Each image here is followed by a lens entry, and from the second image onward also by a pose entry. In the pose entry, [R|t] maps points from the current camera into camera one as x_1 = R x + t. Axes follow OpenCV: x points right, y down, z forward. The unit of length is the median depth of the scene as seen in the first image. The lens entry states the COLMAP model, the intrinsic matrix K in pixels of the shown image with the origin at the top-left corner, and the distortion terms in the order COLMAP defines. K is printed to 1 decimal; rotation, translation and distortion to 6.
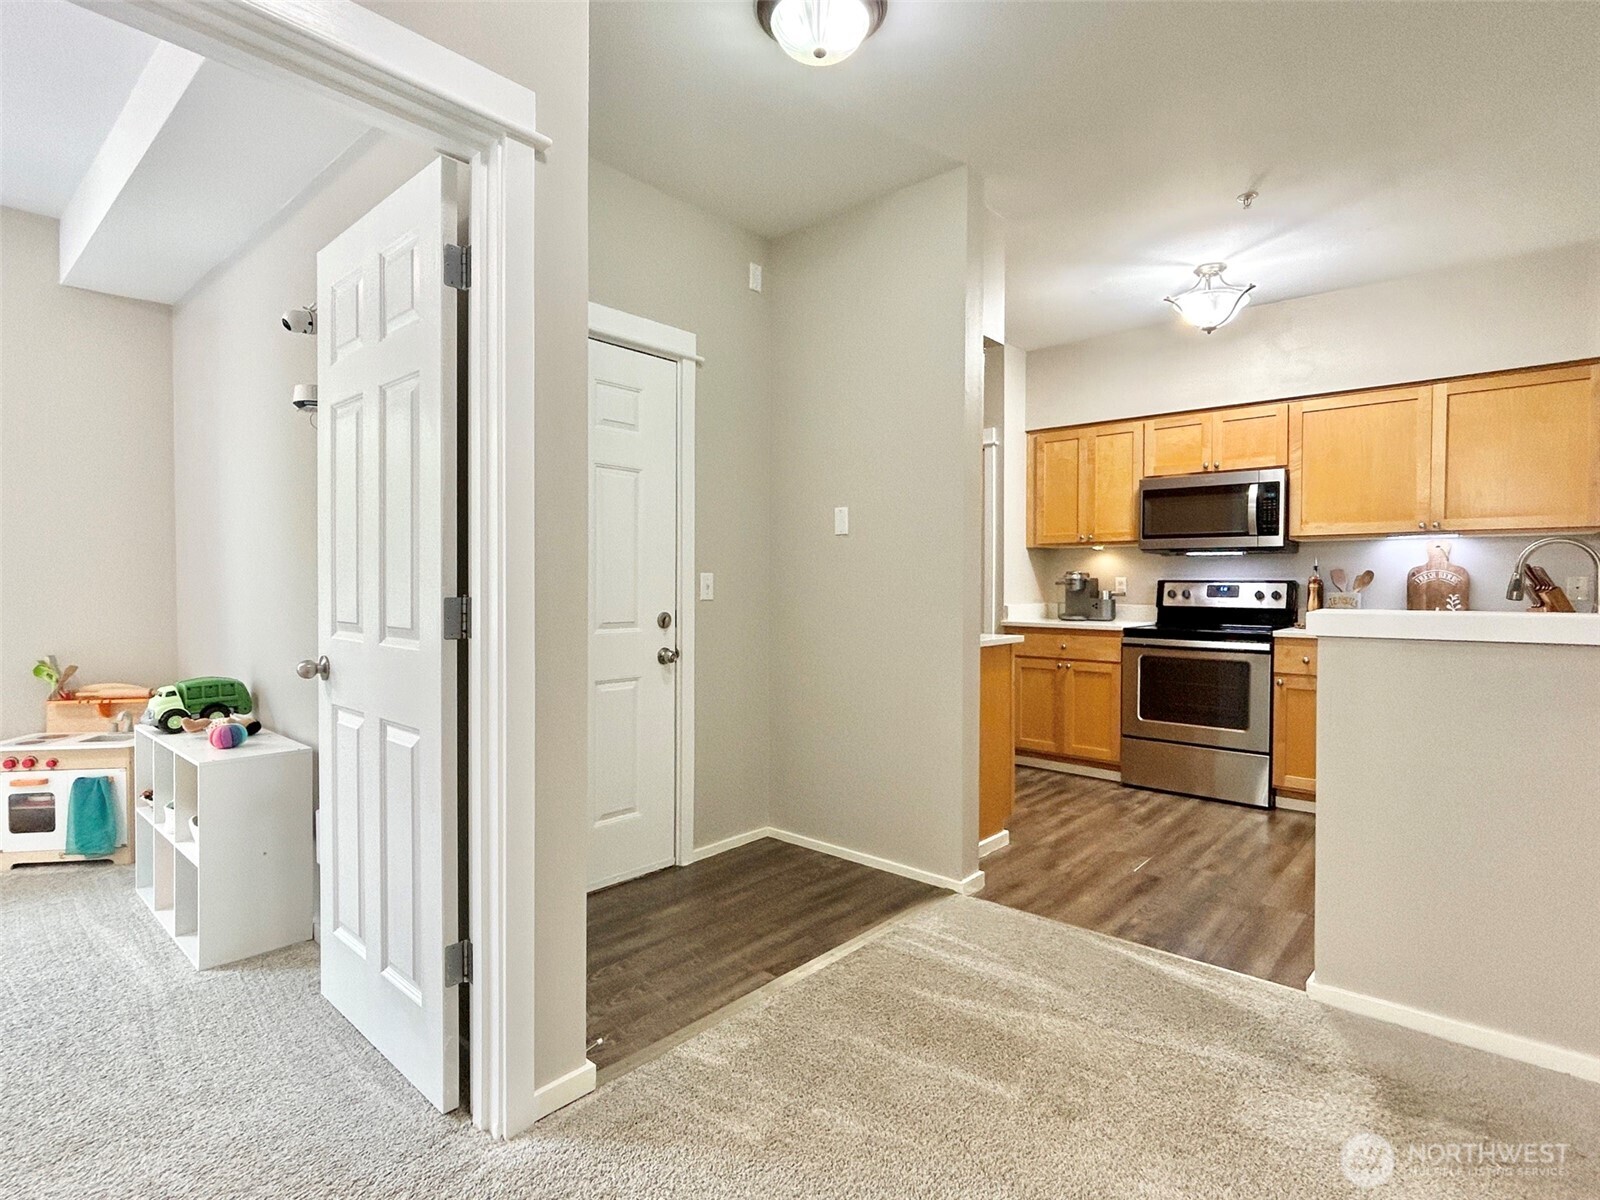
lens RADIAL K [[814.7, 0, 800.0], [0, 814.7, 600.0], [0, 0, 1]] dist [0.000331, 0.000106]
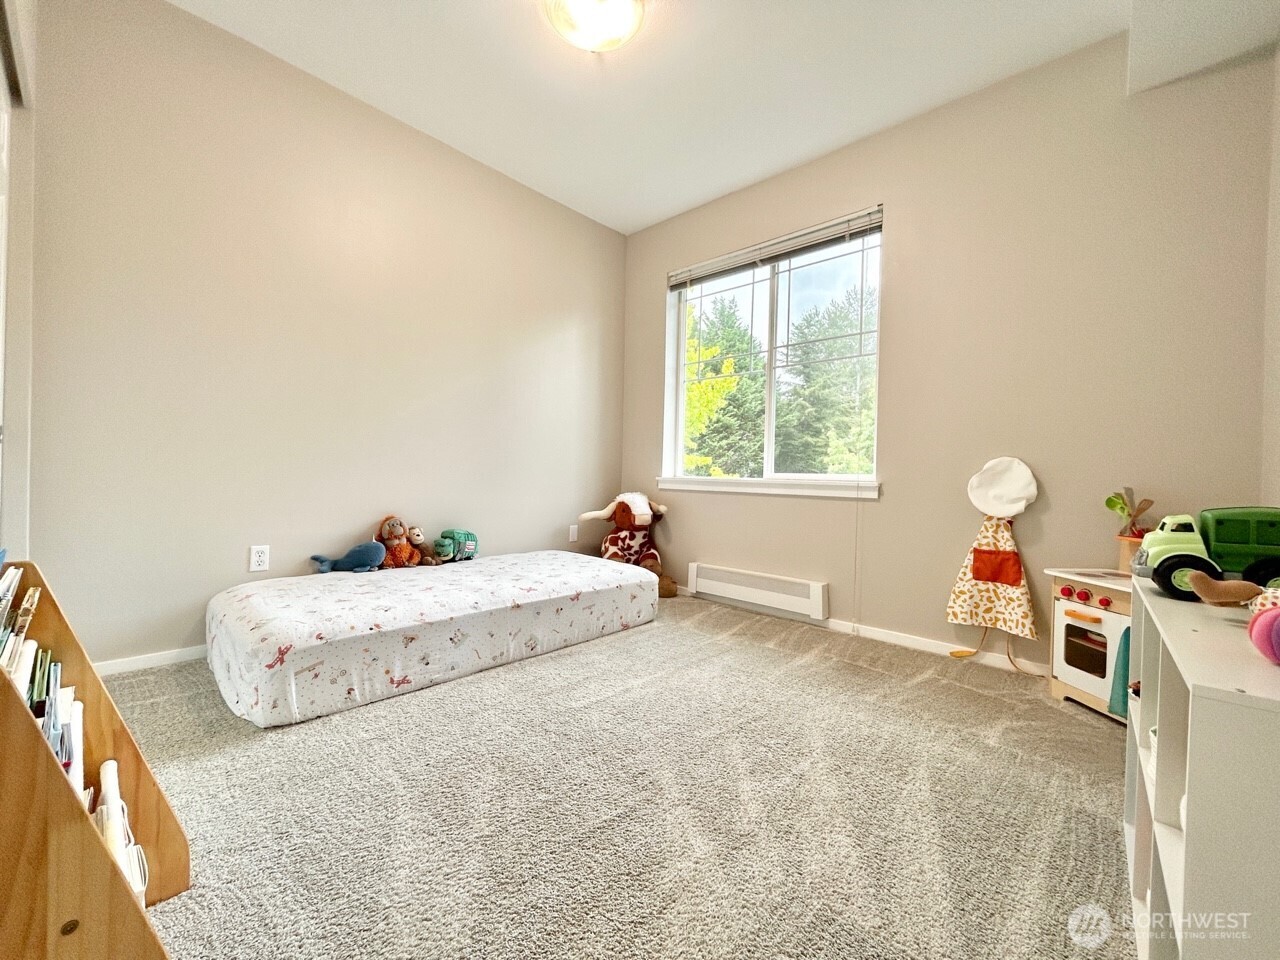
lens RADIAL K [[519.4, 0, 640.0], [0, 519.4, 480.0], [0, 0, 1]] dist [0.000349, -0.000058]
pose [[-0.066522, 0.013337, -0.997696, -0.382699], [-0.025318, 0.999566, 0.015050, 0.085285], [0.997464, 0.026261, -0.066155, 0.639671]]
